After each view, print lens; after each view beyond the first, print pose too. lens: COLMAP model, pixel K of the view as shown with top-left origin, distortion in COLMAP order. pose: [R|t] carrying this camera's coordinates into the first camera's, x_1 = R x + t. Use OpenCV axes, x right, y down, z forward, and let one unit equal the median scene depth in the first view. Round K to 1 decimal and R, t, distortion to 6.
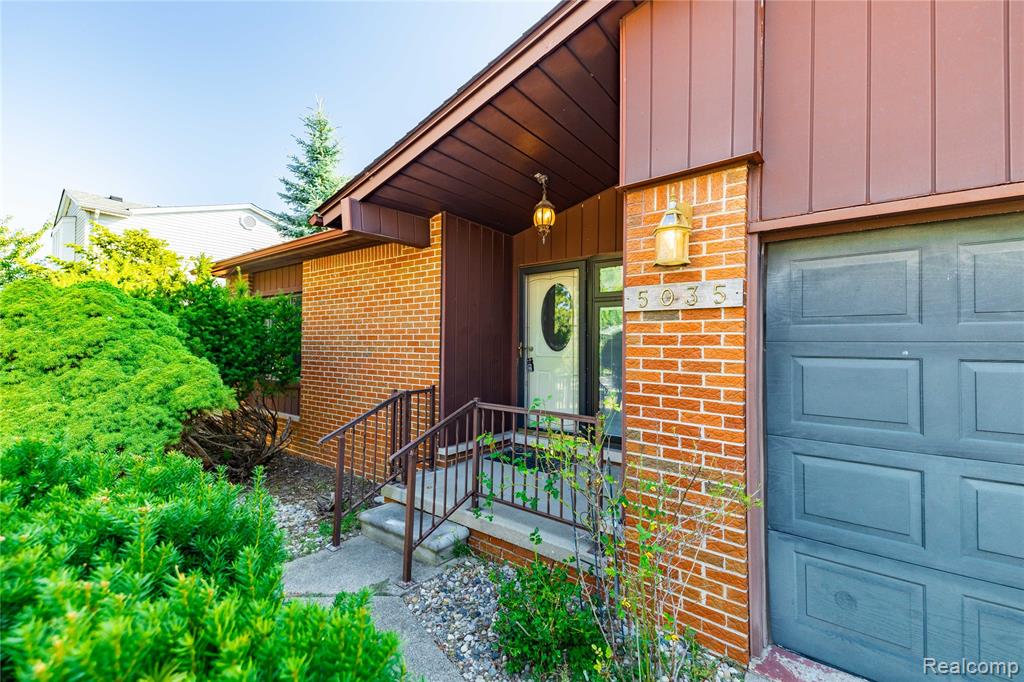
lens RADIAL K [[415.8, 0, 512.6], [0, 415.8, 338.0], [0, 0, 1]] dist [0.053905, -0.018827]
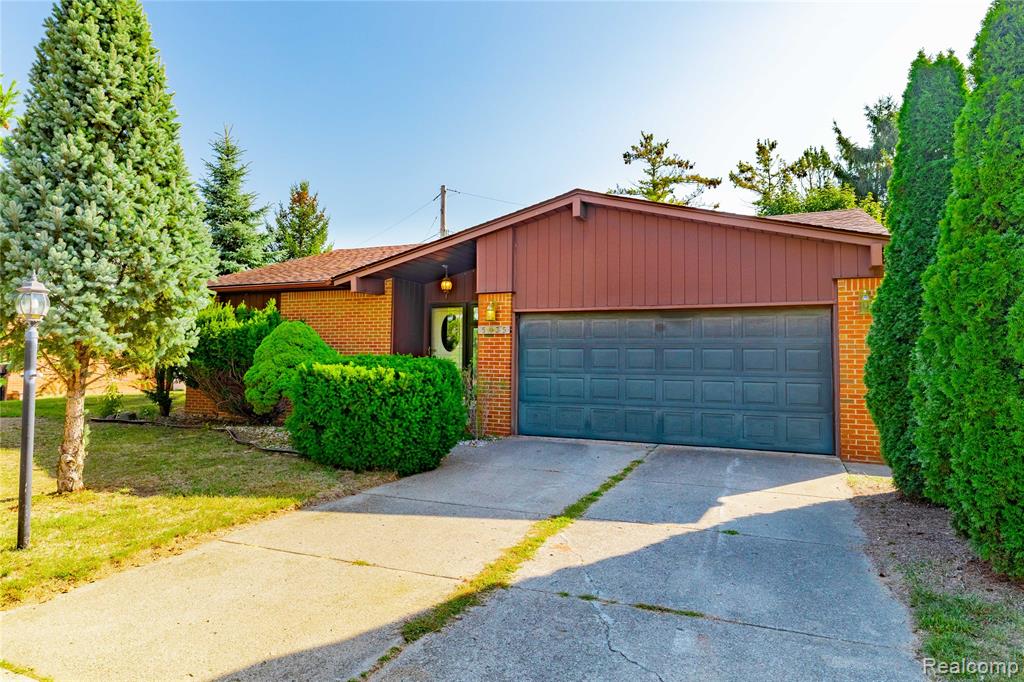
lens RADIAL K [[565.3, 0, 512.0], [0, 565.3, 341.0], [0, 0, 1]] dist [-0.000171, -0.000015]
pose [[0.969483, 0.008630, 0.245008, -0.500984], [-0.005529, 0.999896, -0.013338, 0.041509], [-0.245098, 0.011577, 0.969429, -3.073815]]
